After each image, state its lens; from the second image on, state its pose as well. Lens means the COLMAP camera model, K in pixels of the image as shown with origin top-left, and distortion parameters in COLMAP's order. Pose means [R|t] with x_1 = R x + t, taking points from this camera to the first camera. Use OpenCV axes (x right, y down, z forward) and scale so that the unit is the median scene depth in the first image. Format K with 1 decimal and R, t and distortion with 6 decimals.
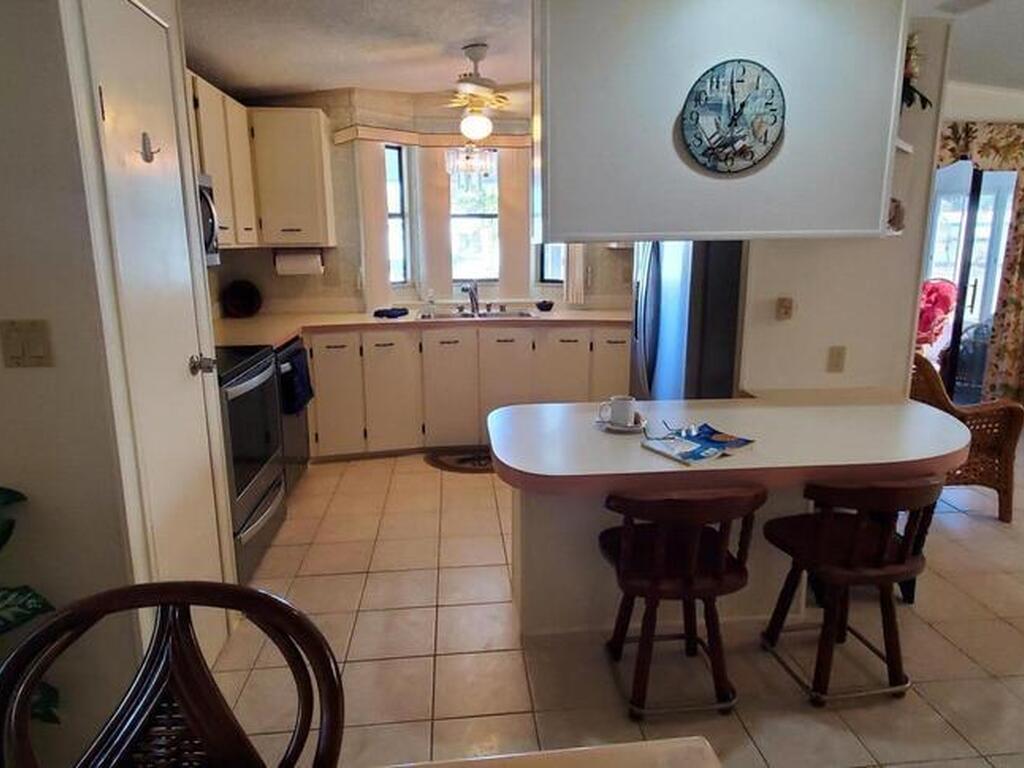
lens RADIAL K [[643.1, 0, 520.1], [0, 643.1, 365.4], [0, 0, 1]] dist [0.009041, -0.002937]
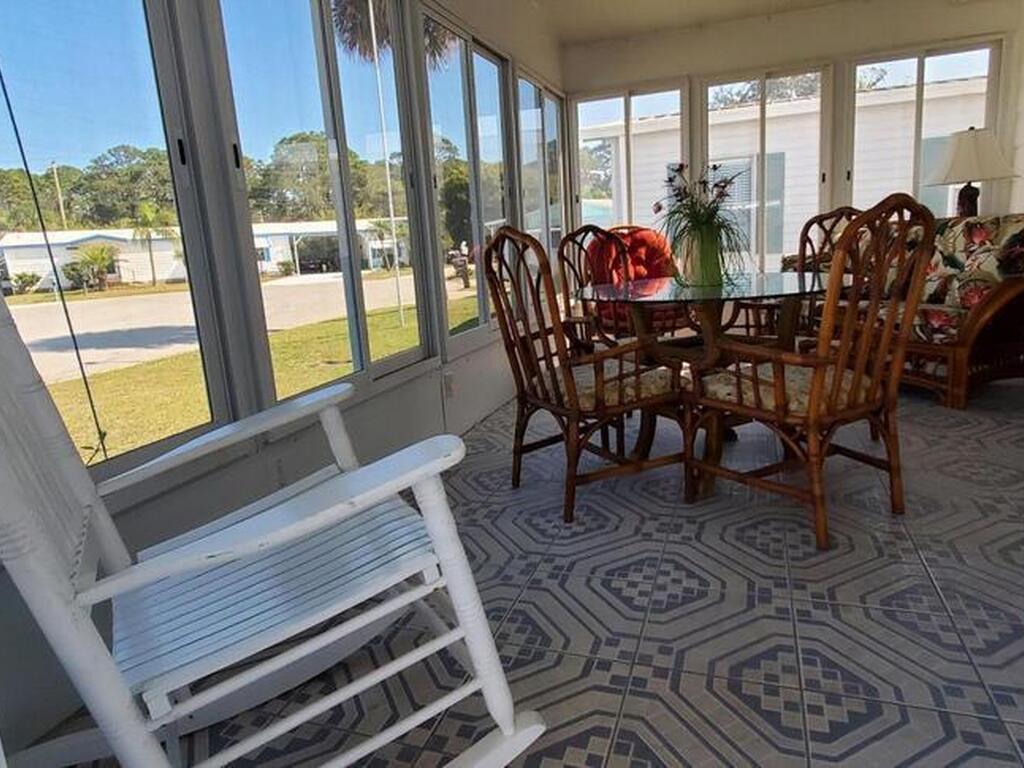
lens RADIAL K [[643.1, 0, 520.1], [0, 643.1, 365.4], [0, 0, 1]] dist [0.009041, -0.002937]
pose [[0.423721, -0.197690, 0.883957, 0.044858], [0.234300, 0.966600, 0.103861, -0.161032], [-0.874965, 0.163103, 0.455888, 1.444716]]
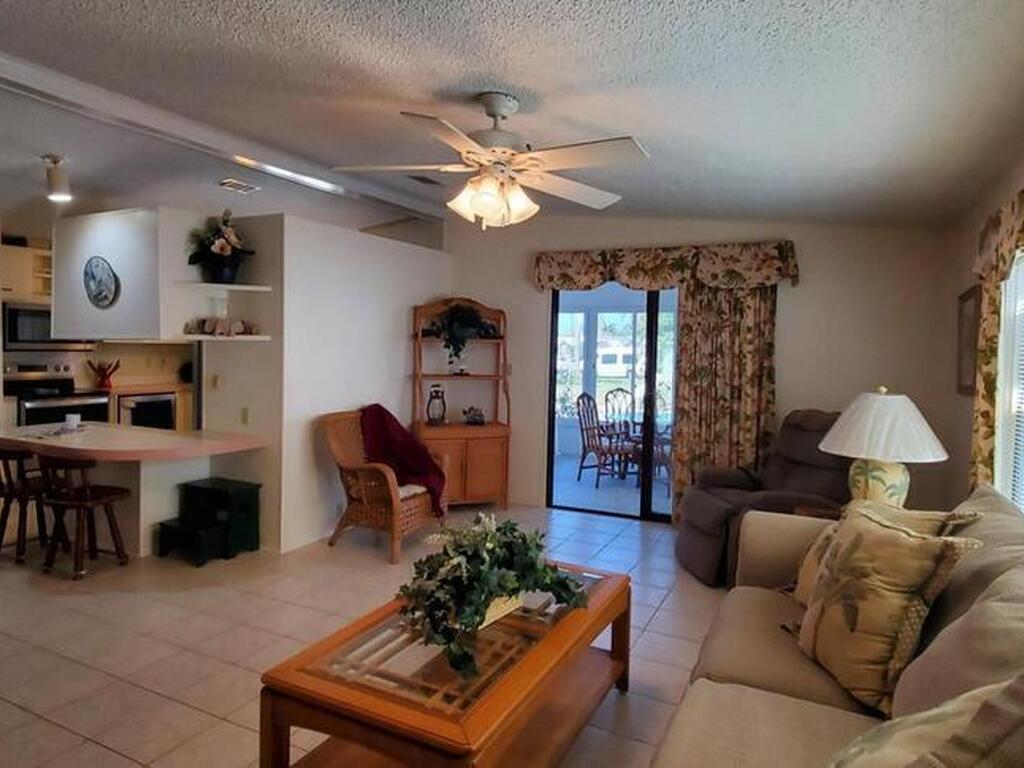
lens RADIAL K [[643.1, 0, 520.1], [0, 643.1, 365.4], [0, 0, 1]] dist [0.009041, -0.002937]
pose [[0.848457, 0.037563, -0.527929, 1.202060], [-0.124610, 0.983615, -0.130281, -0.006385], [0.514386, 0.176323, 0.839236, -0.004827]]
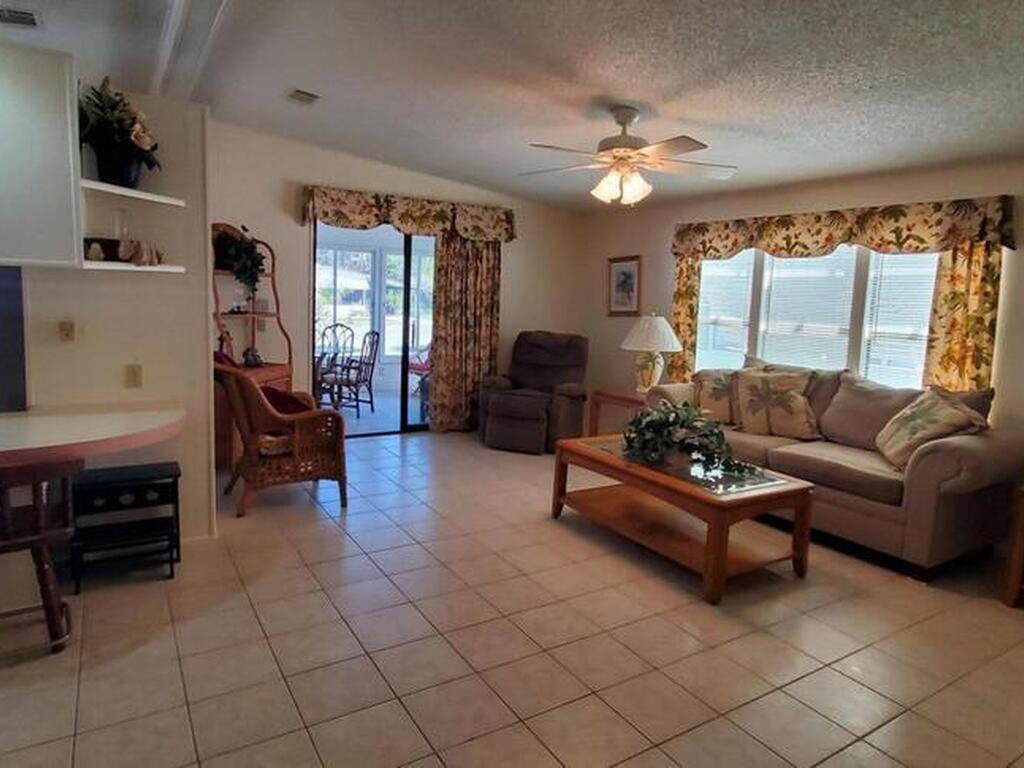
lens RADIAL K [[643.1, 0, 520.1], [0, 643.1, 365.4], [0, 0, 1]] dist [0.009041, -0.002937]
pose [[0.895563, -0.012846, 0.444749, 0.376990], [0.046981, 0.996725, -0.065813, 0.050216], [-0.442447, 0.079834, 0.893234, -0.213356]]
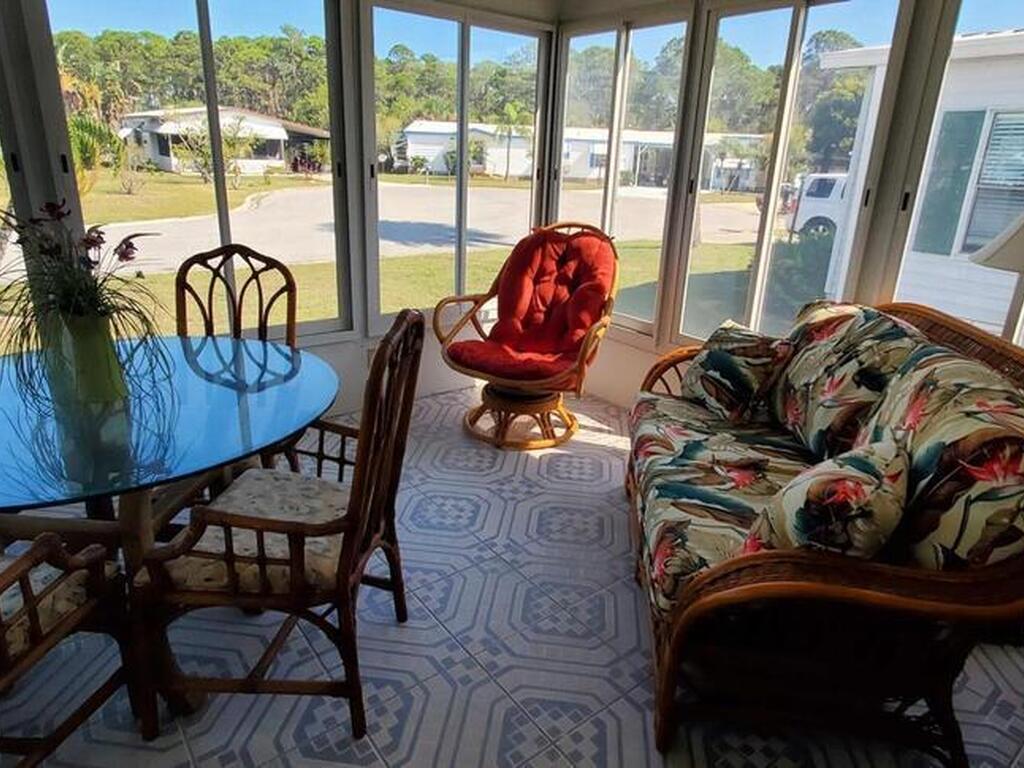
lens RADIAL K [[643.1, 0, 520.1], [0, 643.1, 365.4], [0, 0, 1]] dist [0.009041, -0.002937]
pose [[0.844657, -0.131877, 0.518810, 0.650833], [0.059362, 0.986277, 0.154059, -0.190047], [-0.532007, -0.099329, 0.840894, 1.113386]]
